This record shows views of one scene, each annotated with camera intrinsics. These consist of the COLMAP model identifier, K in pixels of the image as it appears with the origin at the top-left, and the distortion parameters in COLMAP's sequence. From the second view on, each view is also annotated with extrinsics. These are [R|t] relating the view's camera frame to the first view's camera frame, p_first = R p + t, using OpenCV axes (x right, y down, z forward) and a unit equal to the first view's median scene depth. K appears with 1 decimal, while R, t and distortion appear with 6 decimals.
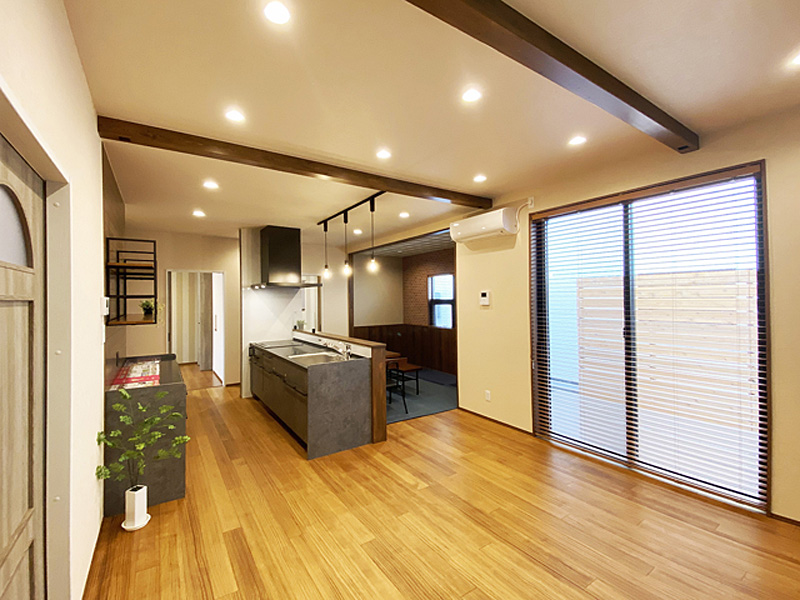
lens RADIAL K [[330.5, 0, 392.7], [0, 330.5, 295.9], [0, 0, 1]] dist [0.028402, 0.000038]
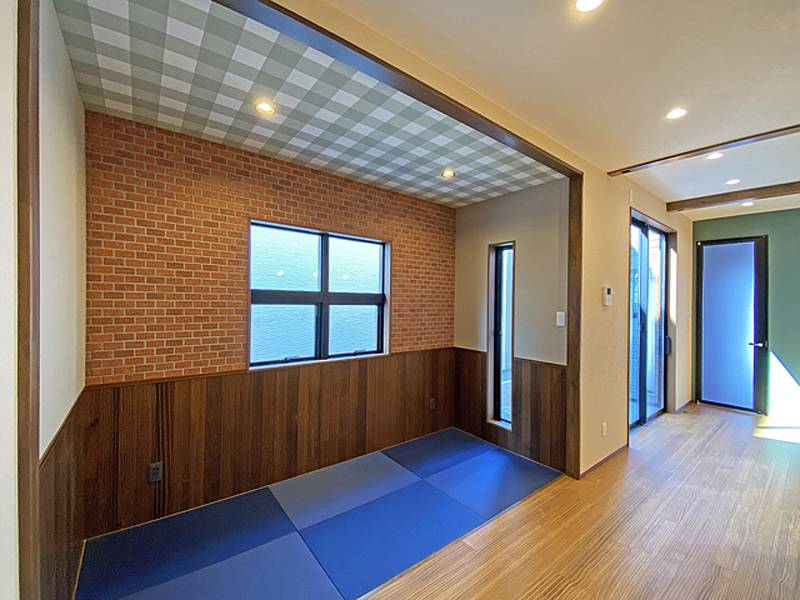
lens RADIAL K [[332.1, 0, 394.2], [0, 332.1, 301.7], [0, 0, 1]] dist [-0.007802, -0.002186]
pose [[-0.071998, 0.007038, 0.997380, -0.355152], [-0.028351, 0.999557, -0.009100, 0.032440], [-0.997002, -0.028932, -0.071767, 1.298646]]
